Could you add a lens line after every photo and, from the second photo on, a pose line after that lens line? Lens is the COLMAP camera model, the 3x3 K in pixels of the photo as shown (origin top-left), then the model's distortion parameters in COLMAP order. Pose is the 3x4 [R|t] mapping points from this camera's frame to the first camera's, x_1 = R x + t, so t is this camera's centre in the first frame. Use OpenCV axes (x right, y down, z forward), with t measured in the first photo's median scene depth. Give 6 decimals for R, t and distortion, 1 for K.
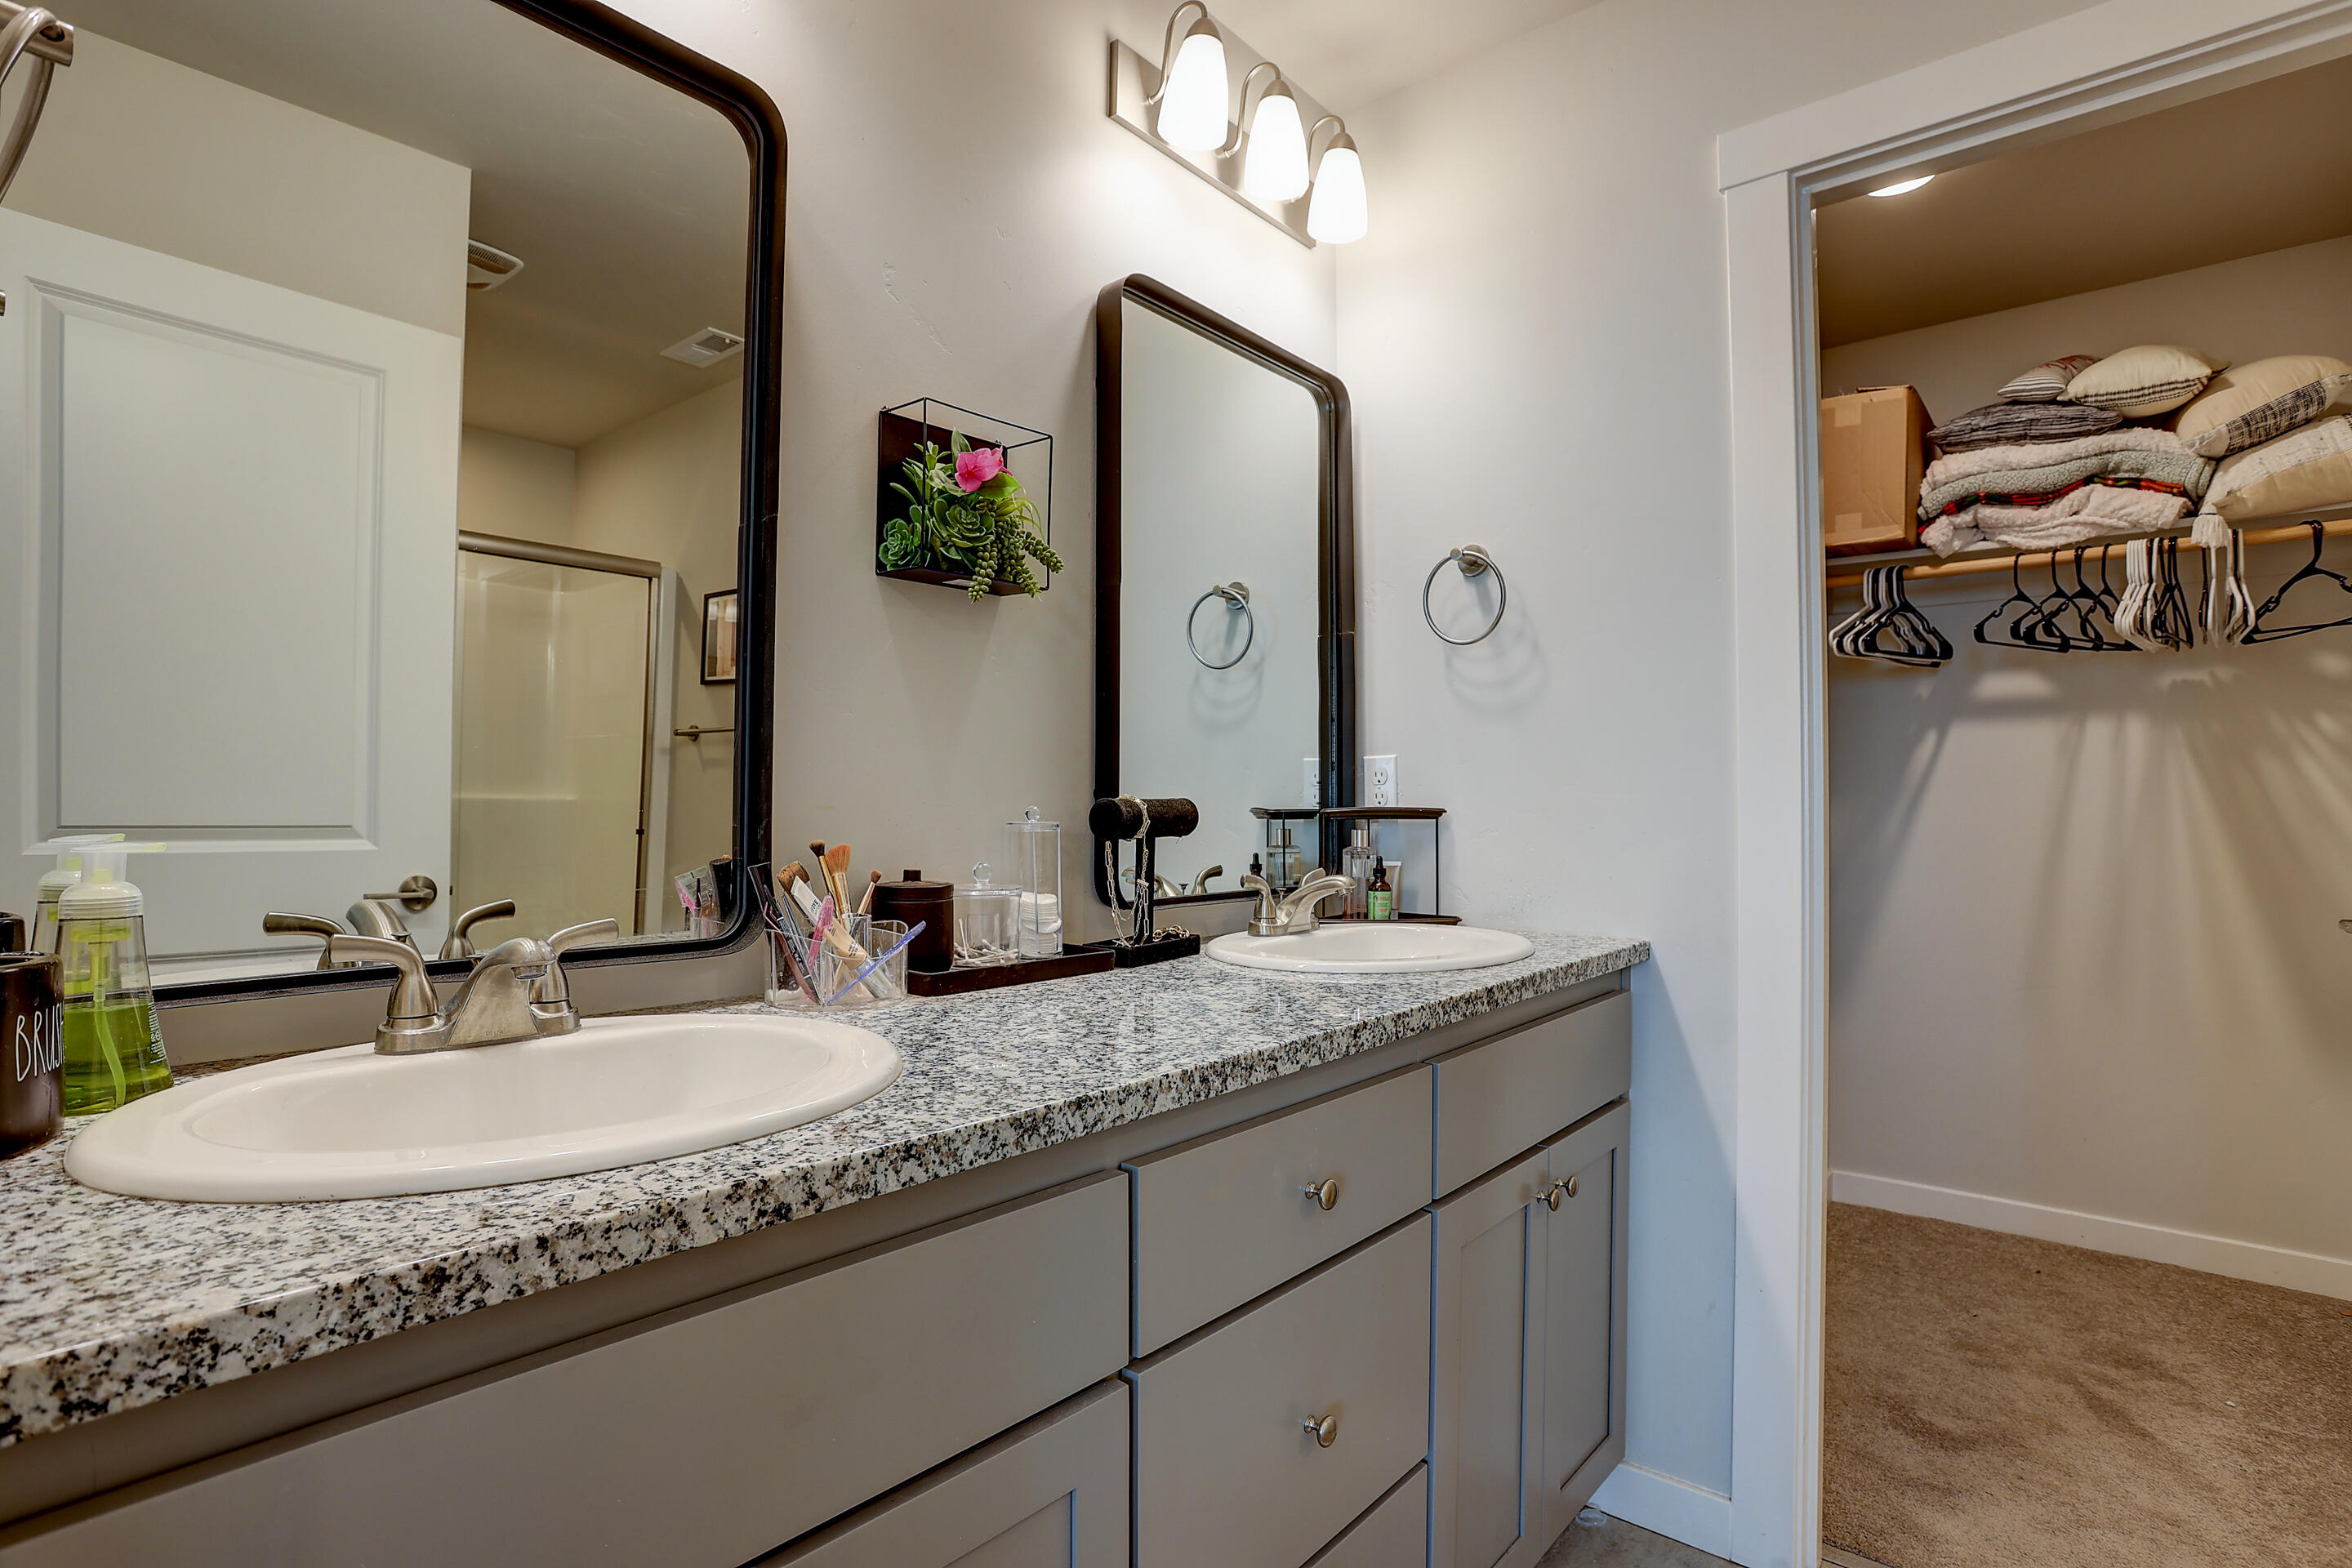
lens RADIAL K [[1153.9, 0, 1180.7], [0, 1153.9, 793.4], [0, 0, 1]] dist [-0.090612, 0.032345]
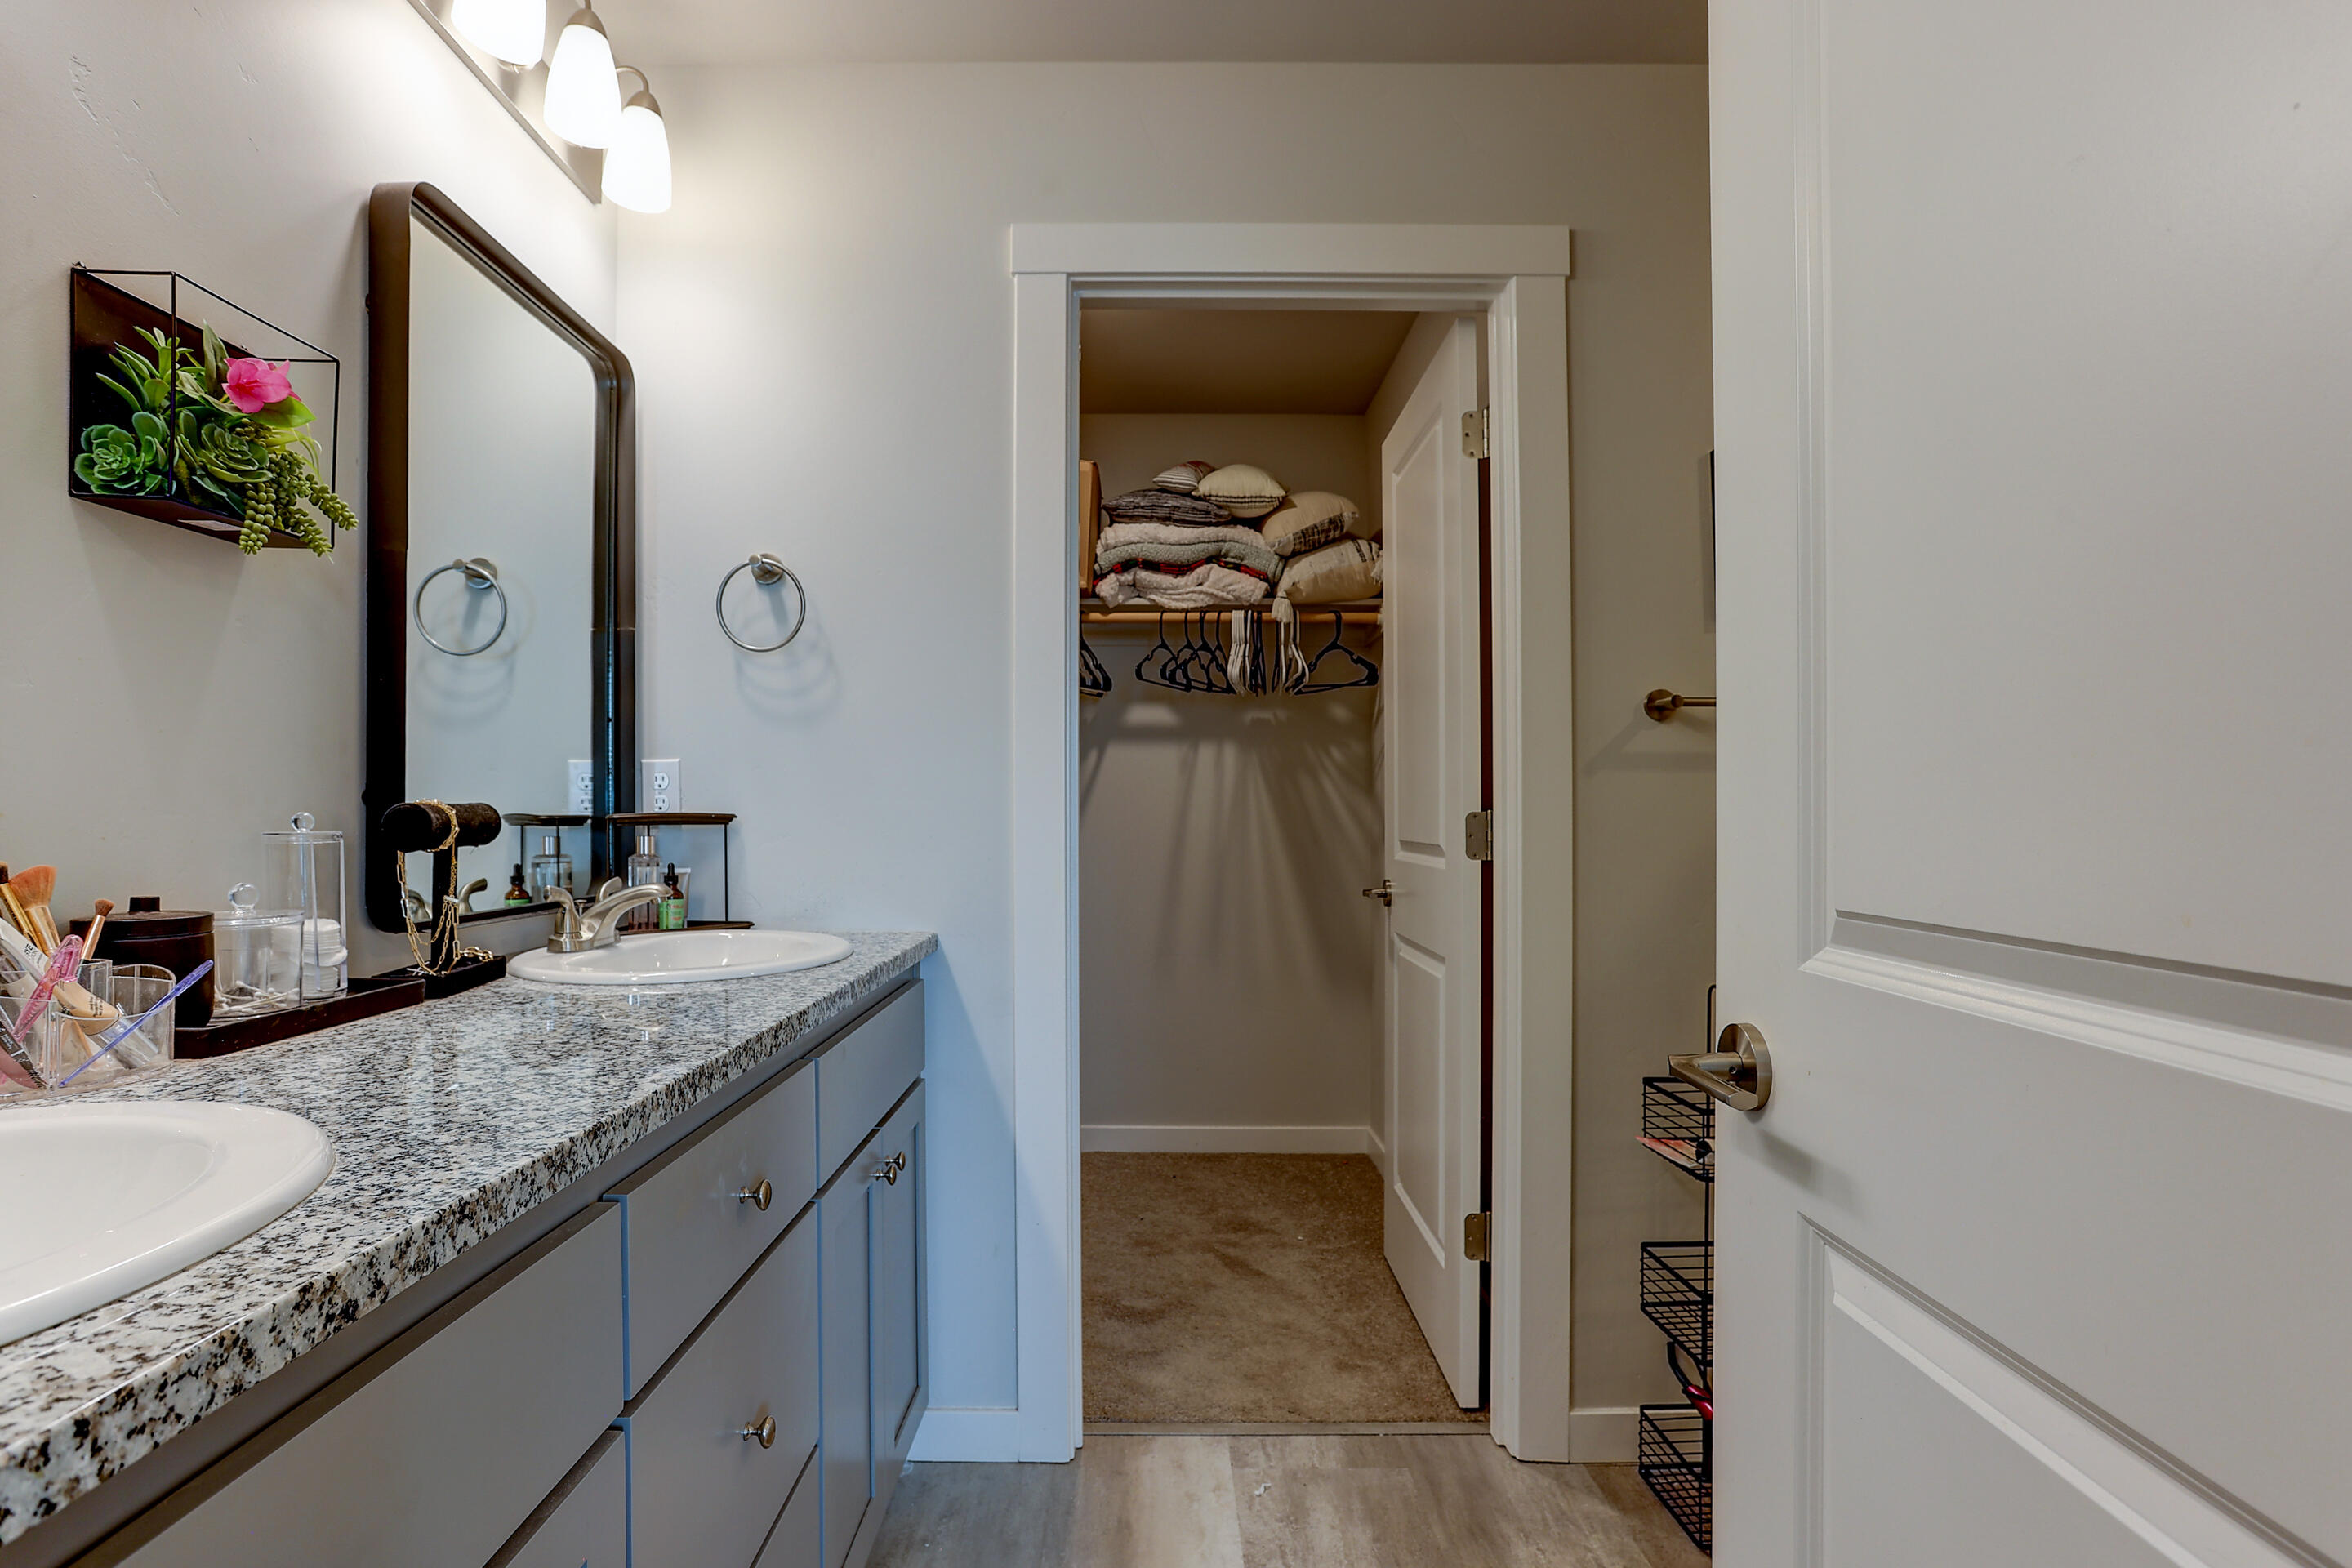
lens RADIAL K [[1143.3, 0, 1178.2], [0, 1143.3, 814.7], [0, 0, 1]] dist [-0.070821, 0.030569]
pose [[0.754963, -0.002868, 0.655762, -0.140916], [-0.006461, 0.999909, 0.011812, -0.000404], [-0.655736, -0.013155, 0.754876, 0.004010]]
